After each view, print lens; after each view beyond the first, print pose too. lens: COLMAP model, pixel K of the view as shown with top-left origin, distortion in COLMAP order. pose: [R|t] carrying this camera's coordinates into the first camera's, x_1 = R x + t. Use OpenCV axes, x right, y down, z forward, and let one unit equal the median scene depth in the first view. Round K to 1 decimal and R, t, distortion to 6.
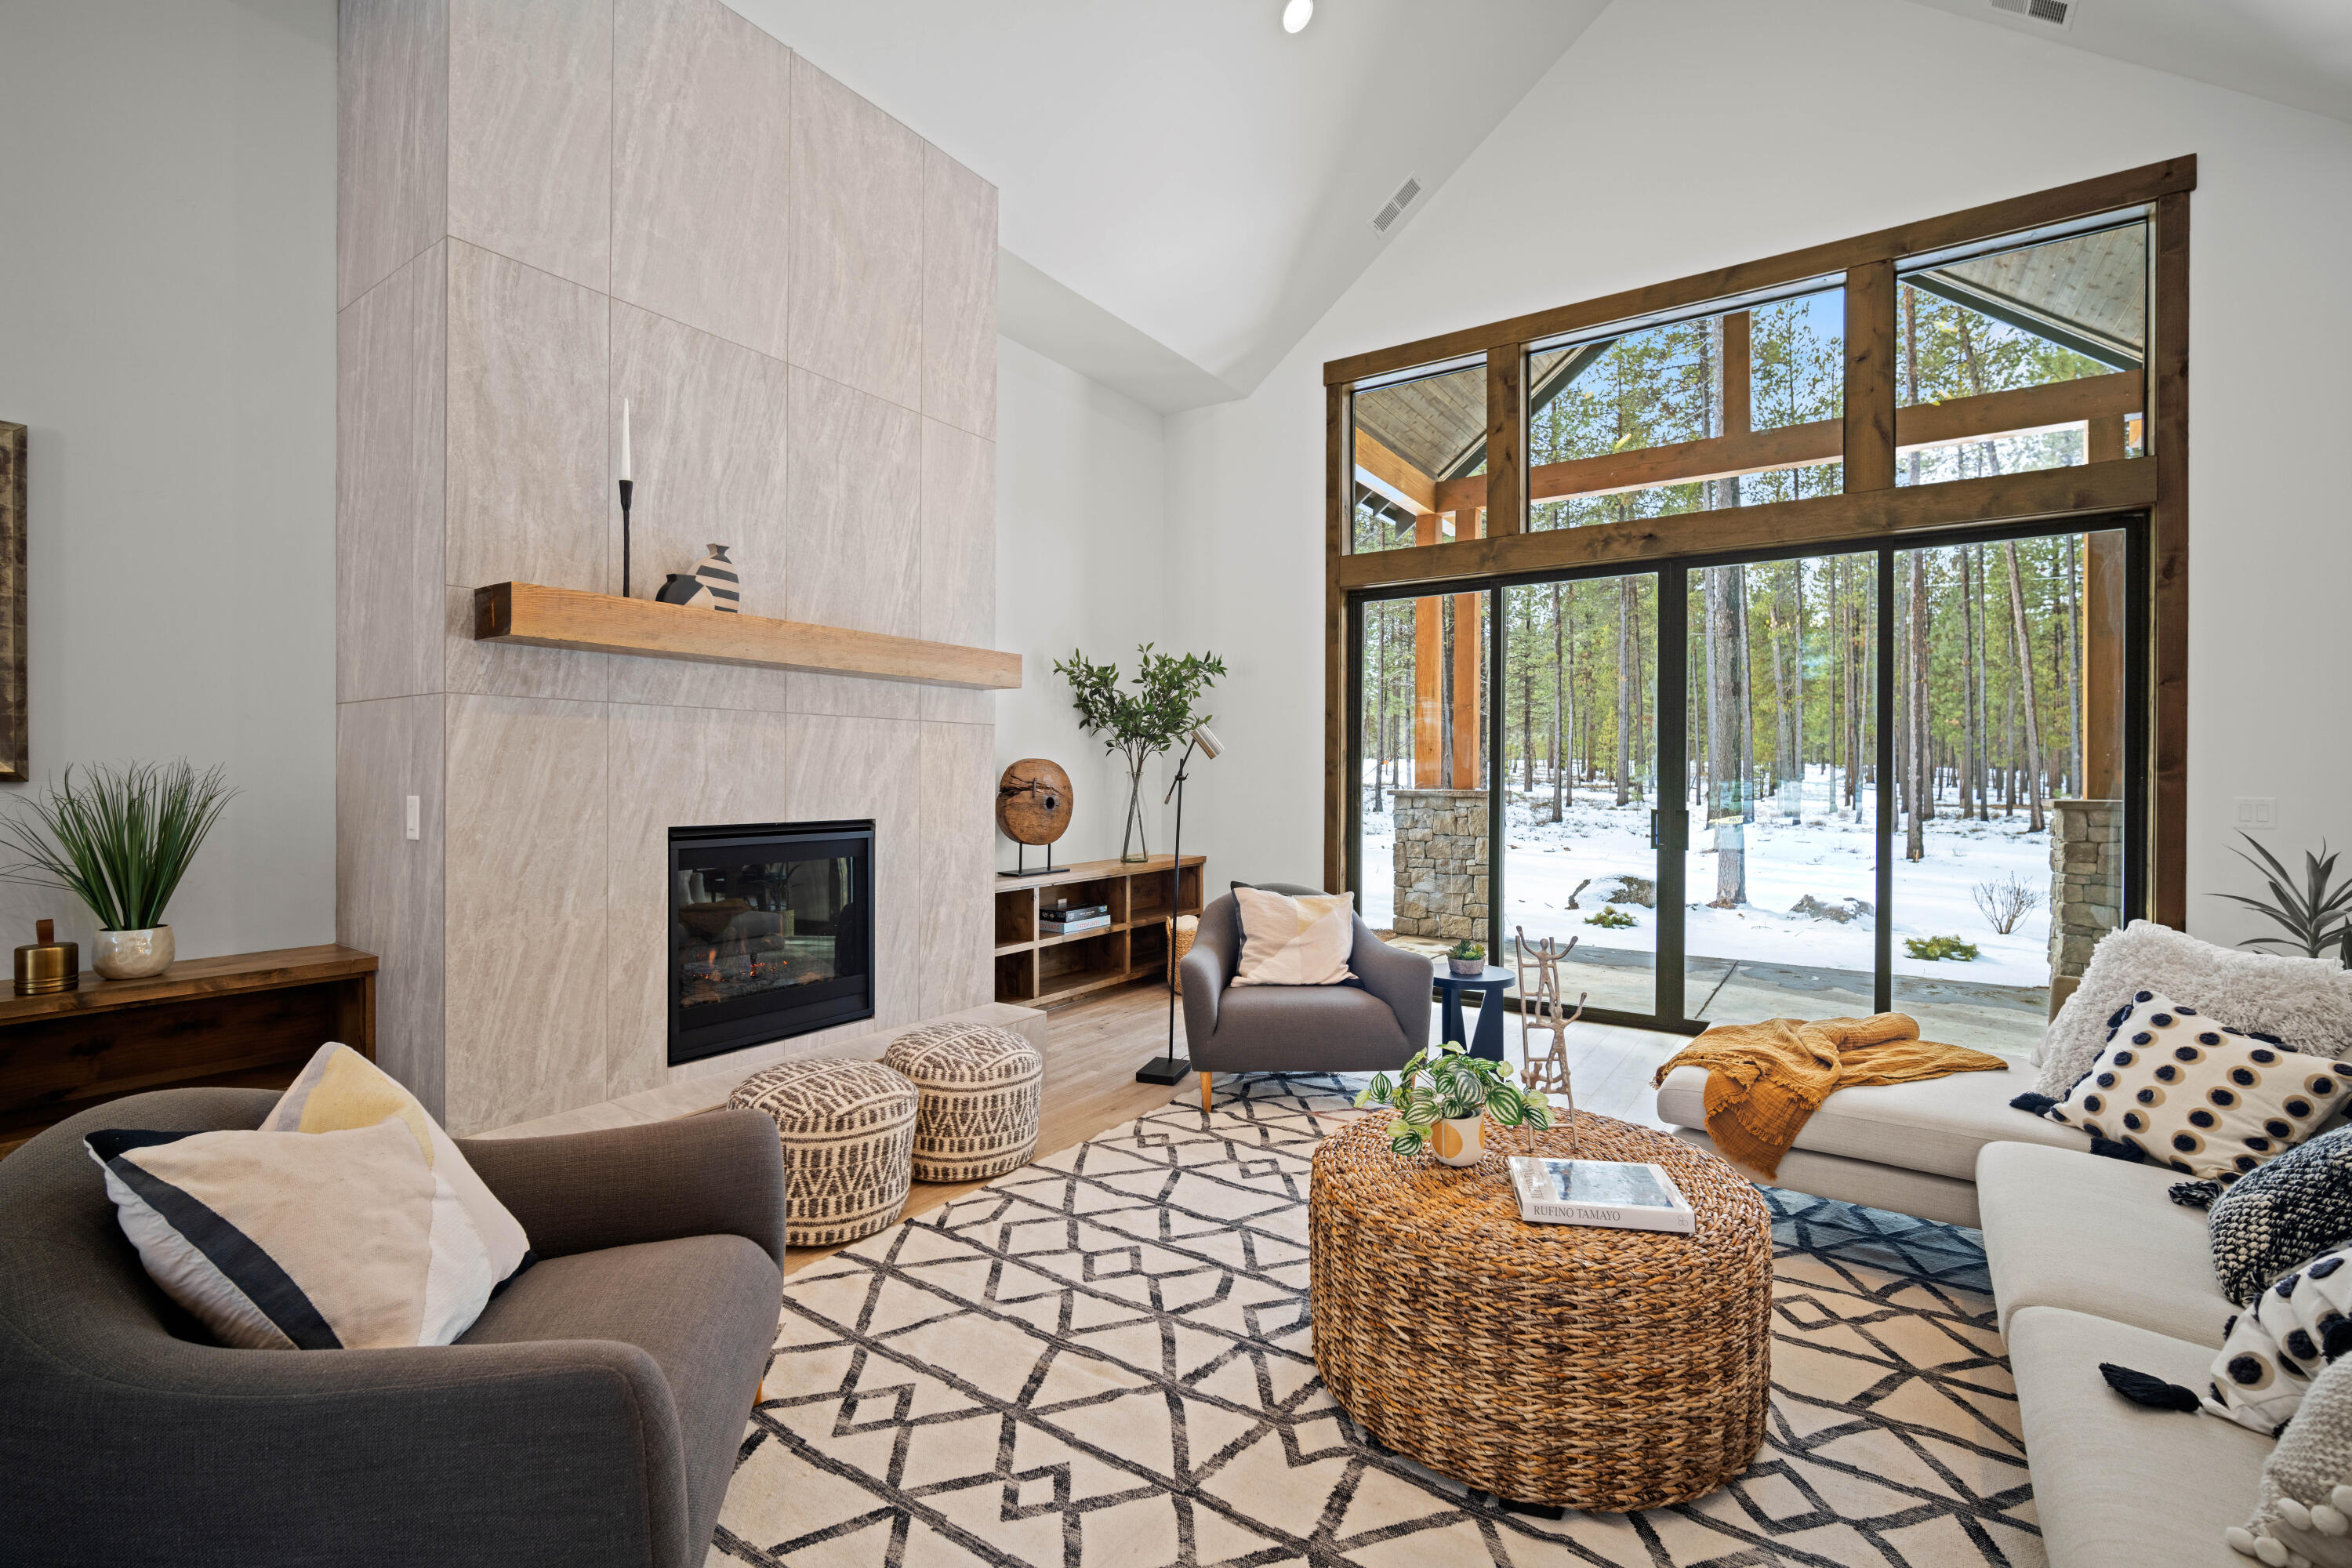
lens RADIAL K [[1028.9, 0, 1176.8], [0, 1028.9, 776.4], [0, 0, 1]] dist [-0.005244, -0.000092]
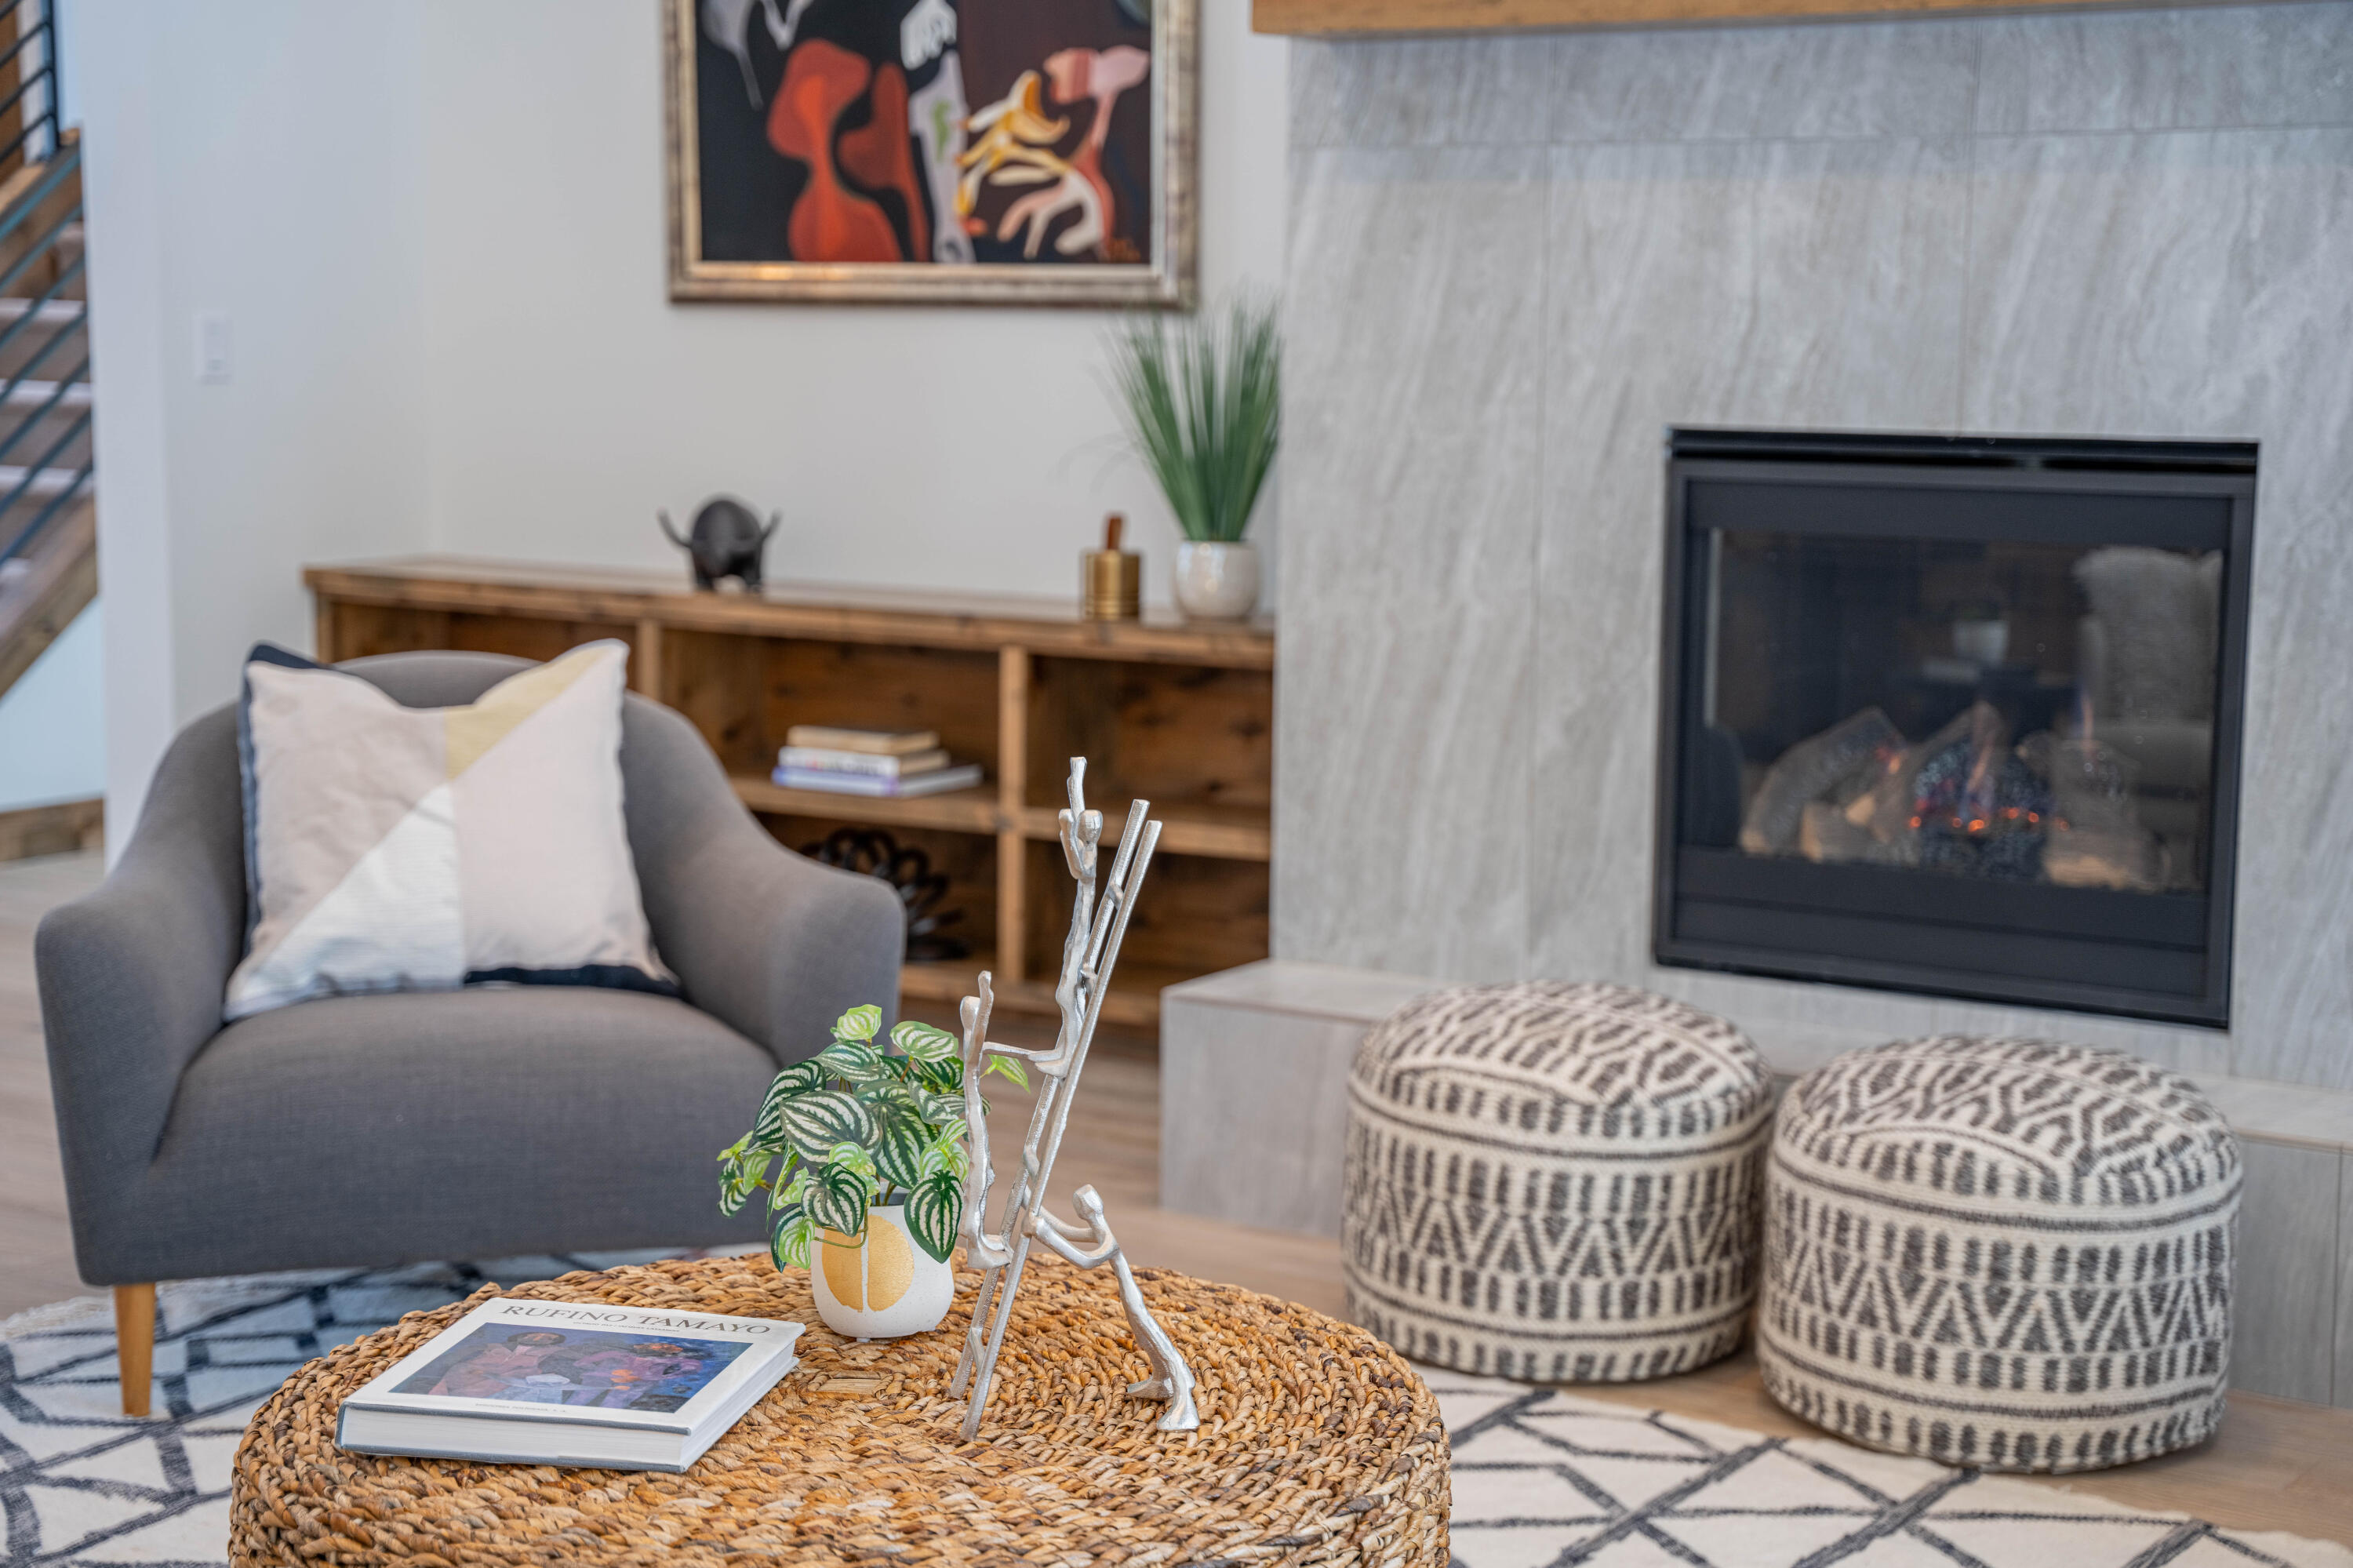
lens RADIAL K [[3808.1, 0, 1174.5], [0, 3808.1, 785.8], [0, 0, 1]] dist [0.177952, 0.223475]
pose [[0.031461, 0.122700, -0.991945, 1.197827], [-0.014569, 0.992387, 0.122293, 0.005693], [0.999399, 0.010604, 0.033009, 0.779495]]
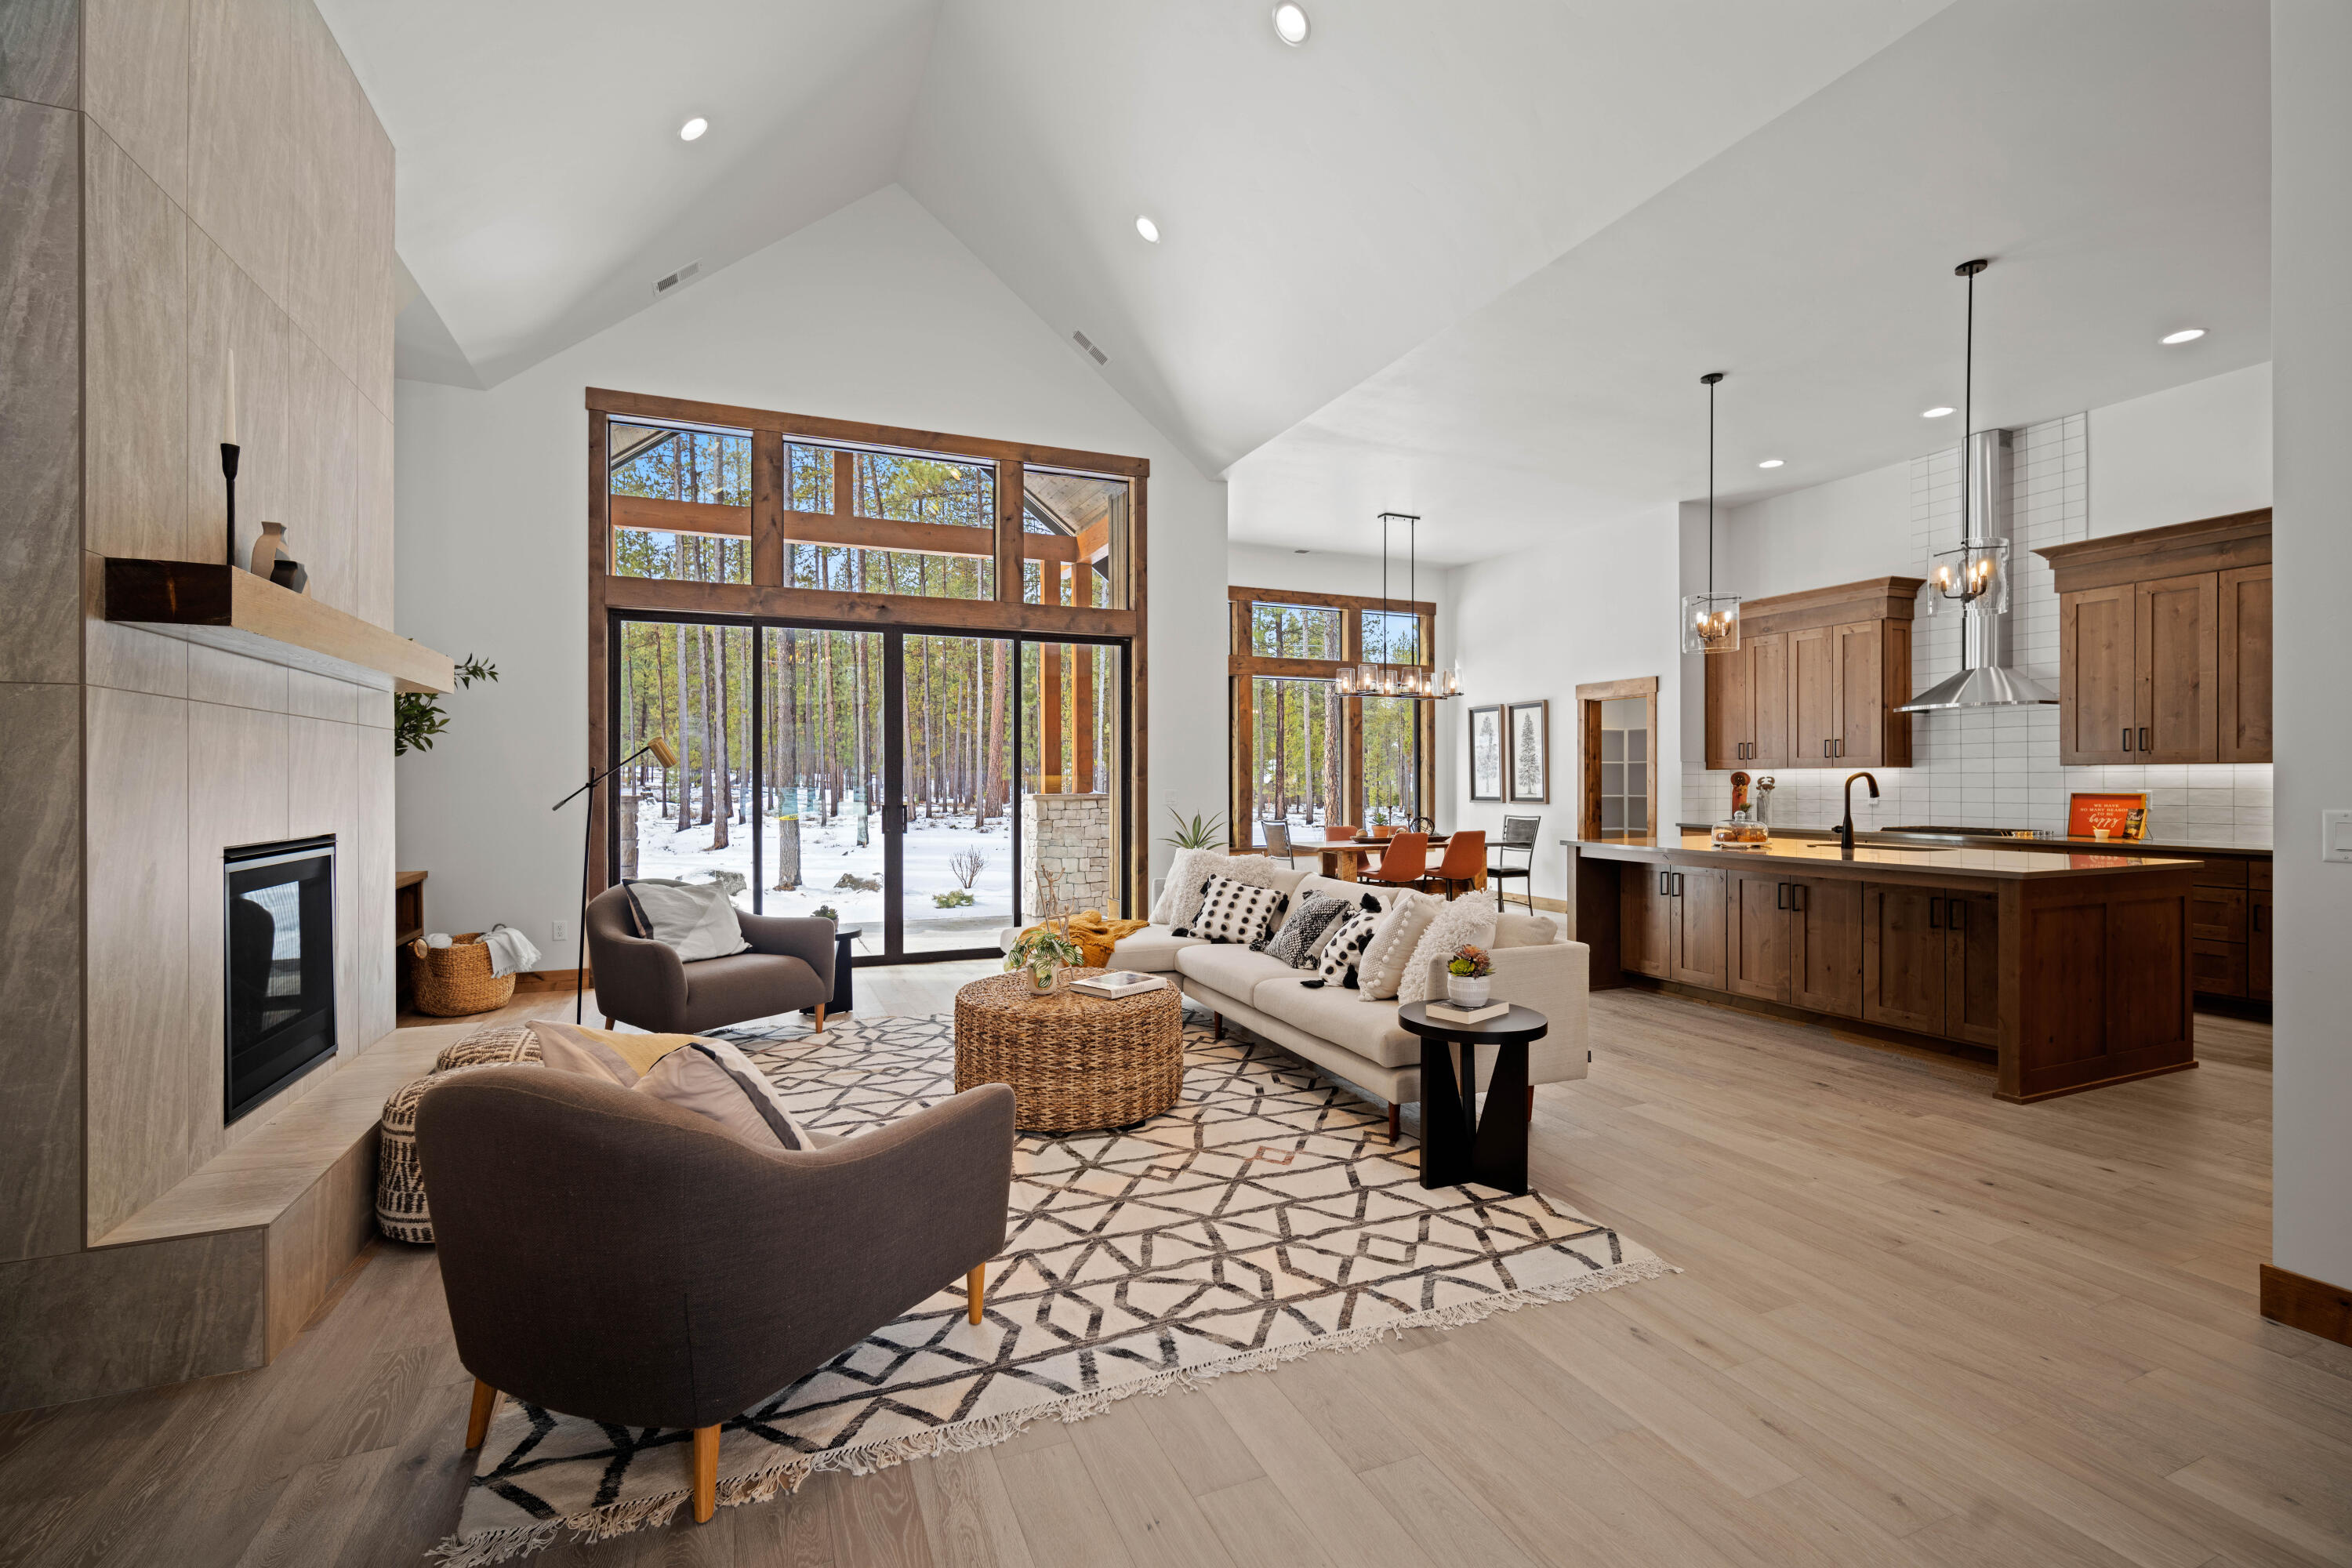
lens RADIAL K [[1031.5, 0, 1178.1], [0, 1031.5, 782.1], [0, 0, 1]] dist [-0.002010, 0.000350]
pose [[0.539220, -0.006492, 0.842140, -0.830478], [0.006461, 0.999973, 0.003572, -0.002063], [-0.842140, 0.003515, 0.539247, -0.135272]]
